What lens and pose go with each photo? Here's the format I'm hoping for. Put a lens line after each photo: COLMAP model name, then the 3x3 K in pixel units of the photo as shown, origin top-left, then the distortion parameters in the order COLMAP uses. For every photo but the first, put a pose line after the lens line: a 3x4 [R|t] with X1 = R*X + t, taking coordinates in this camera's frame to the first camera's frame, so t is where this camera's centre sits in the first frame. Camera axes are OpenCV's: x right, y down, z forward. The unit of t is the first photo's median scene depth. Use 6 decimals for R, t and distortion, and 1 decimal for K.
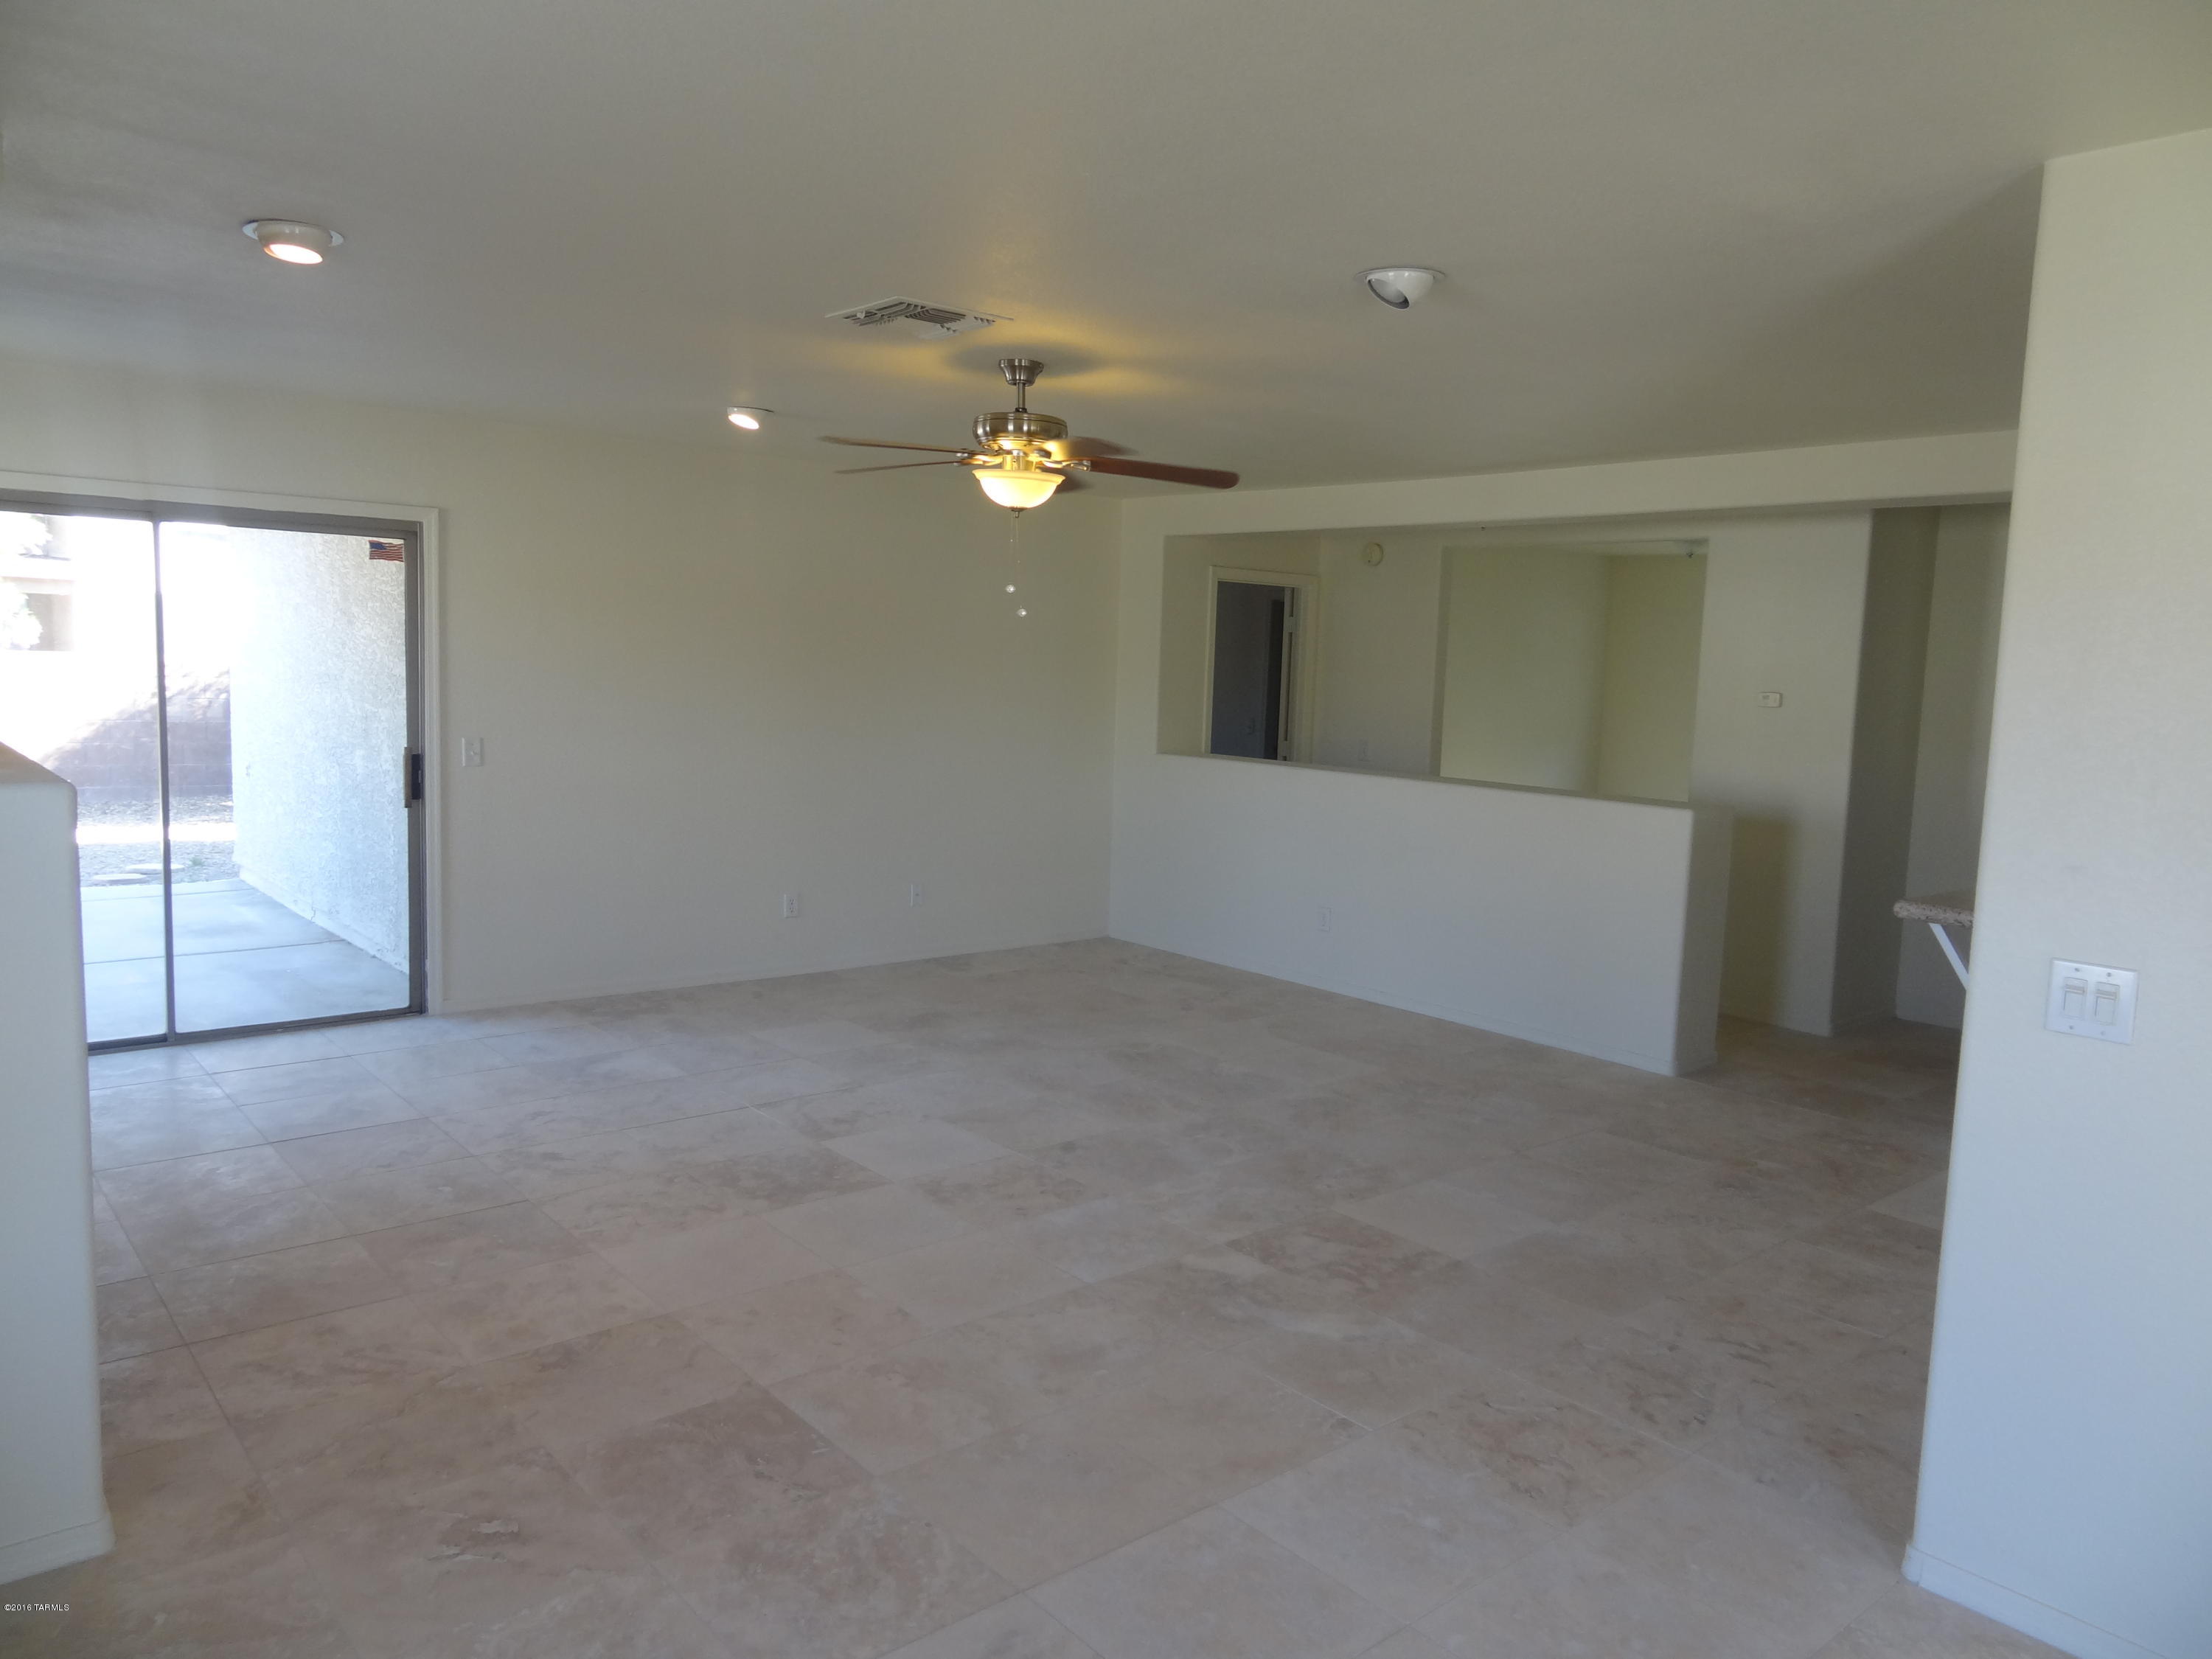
lens RADIAL K [[1549.1, 0, 1106.0], [0, 1549.1, 829.5], [0, 0, 1]] dist [-0.001926, 0.013301]
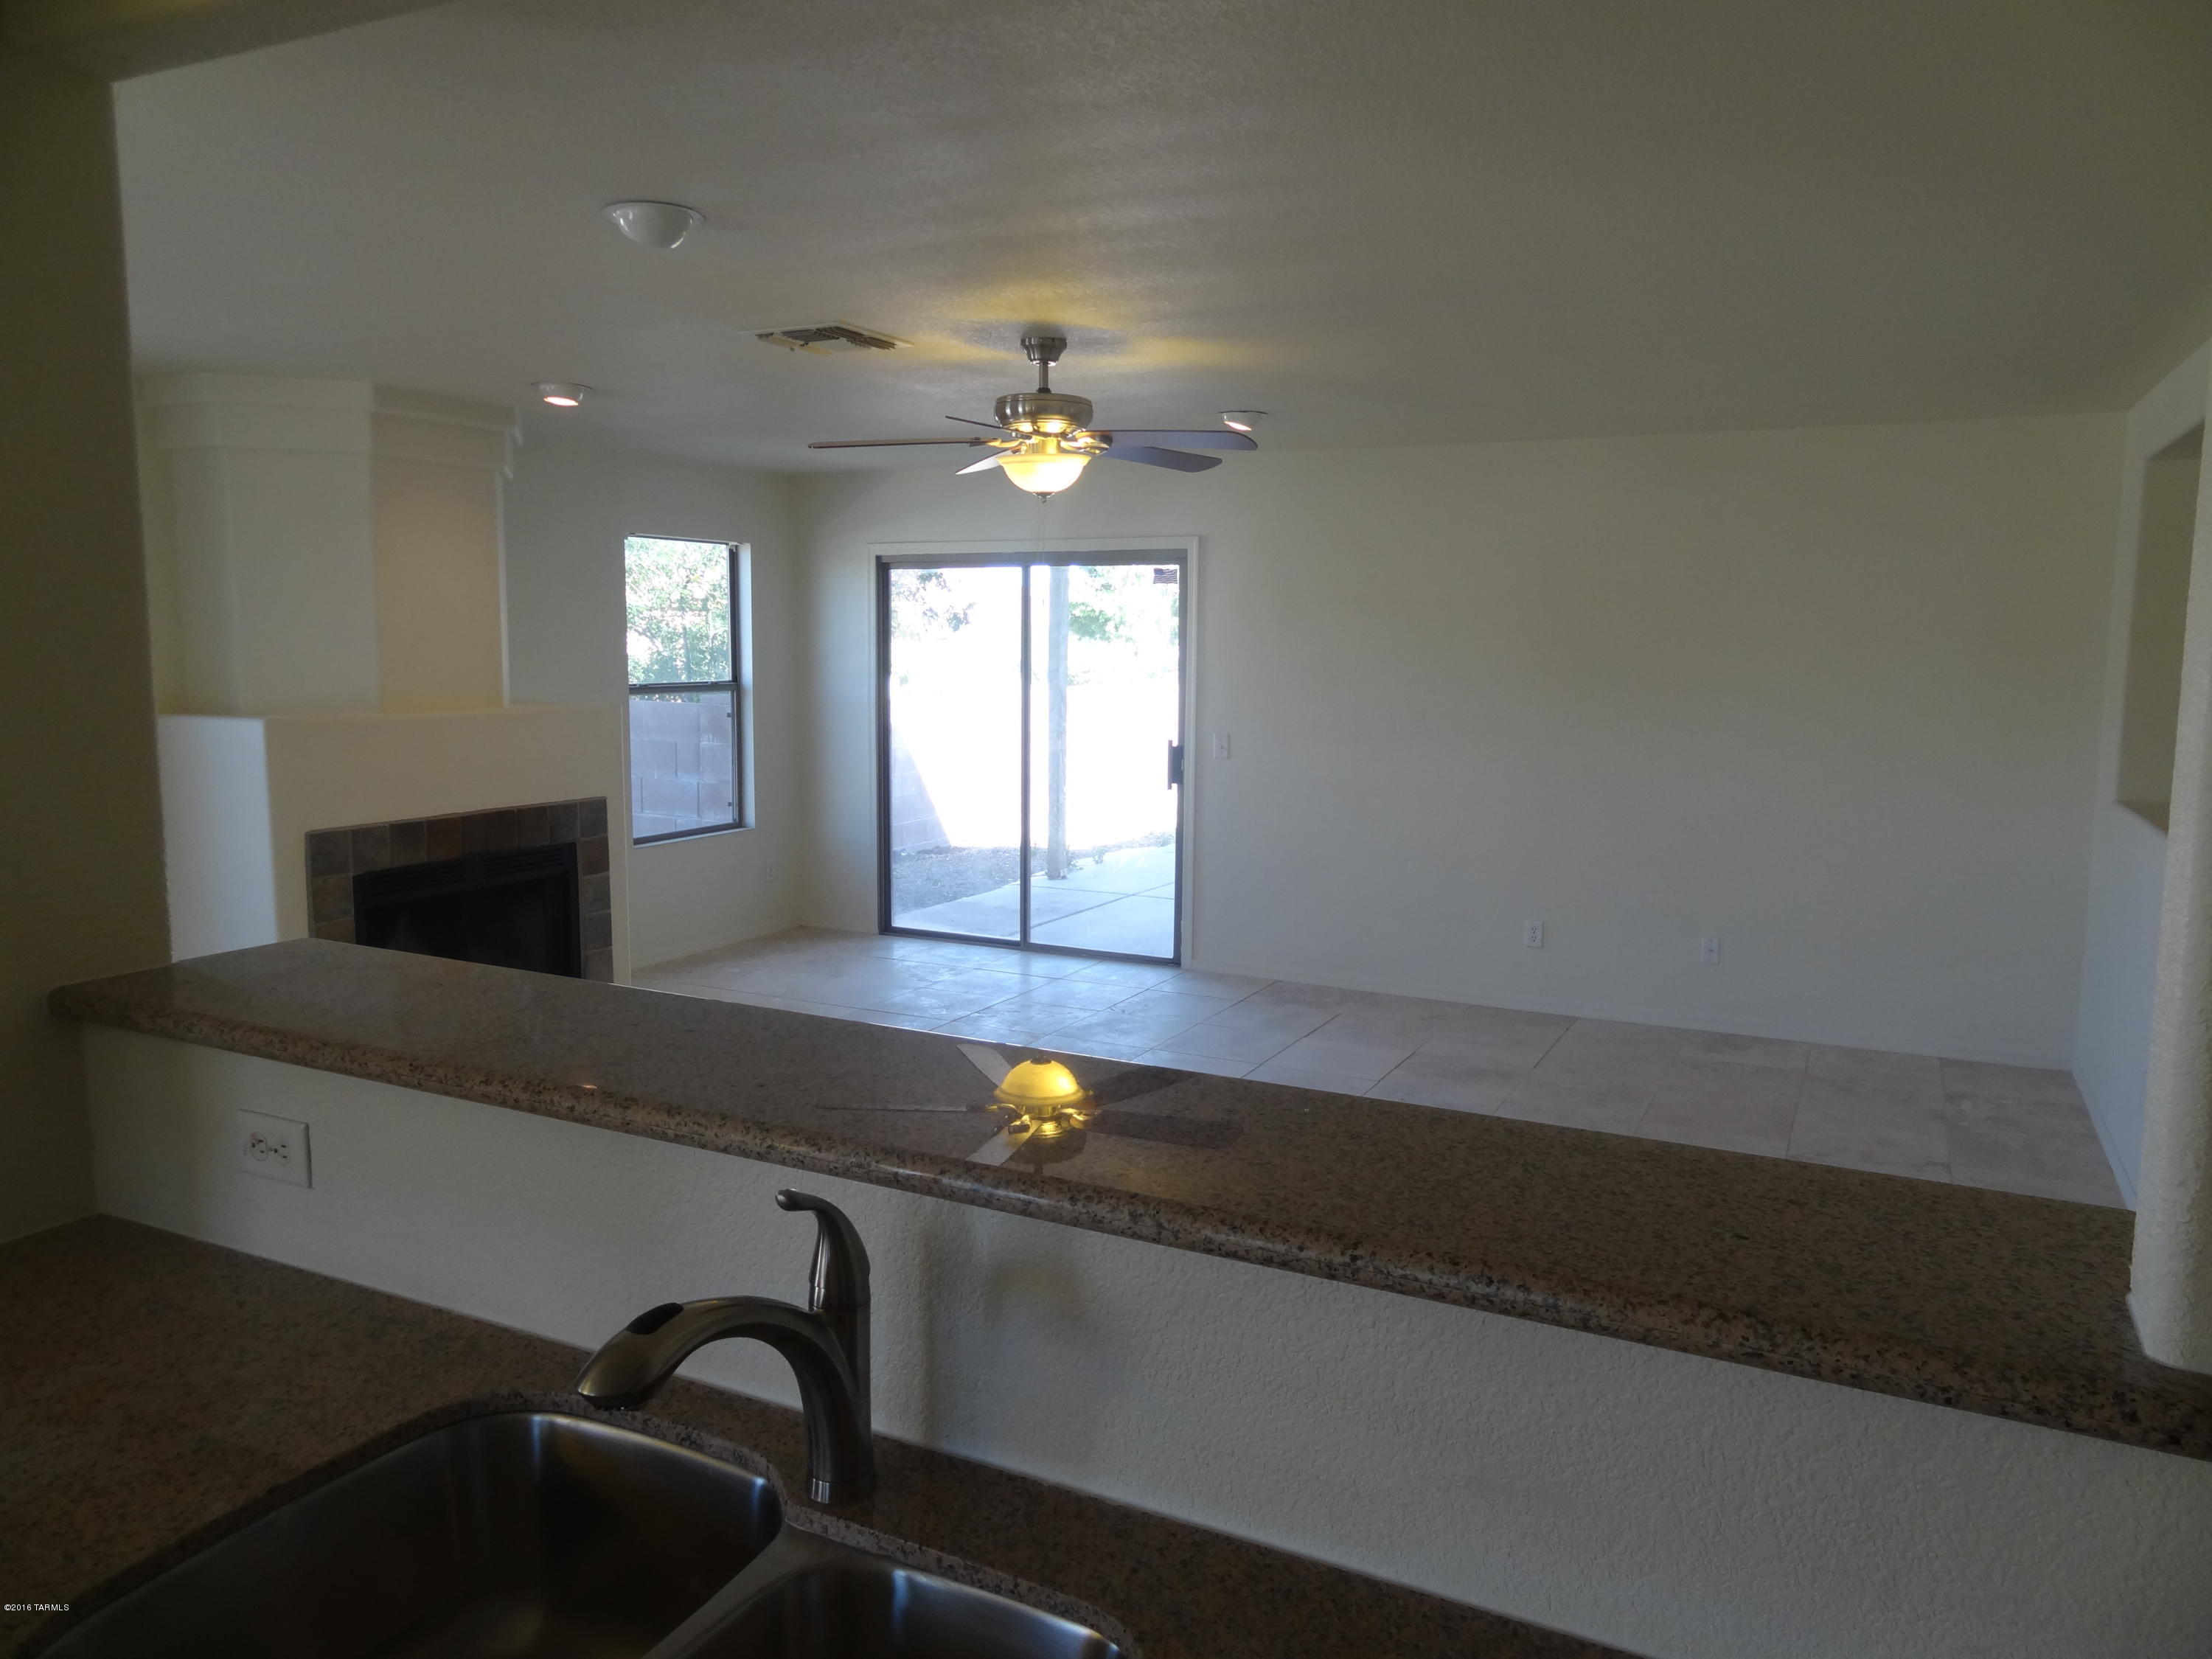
lens RADIAL K [[1549.1, 0, 1106.0], [0, 1549.1, 829.5], [0, 0, 1]] dist [-0.001926, 0.013301]
pose [[0.396102, 0.080523, -0.914669, 0.628408], [-0.097486, 0.994205, 0.045308, -0.034134], [0.913017, 0.071221, 0.401656, 0.489974]]
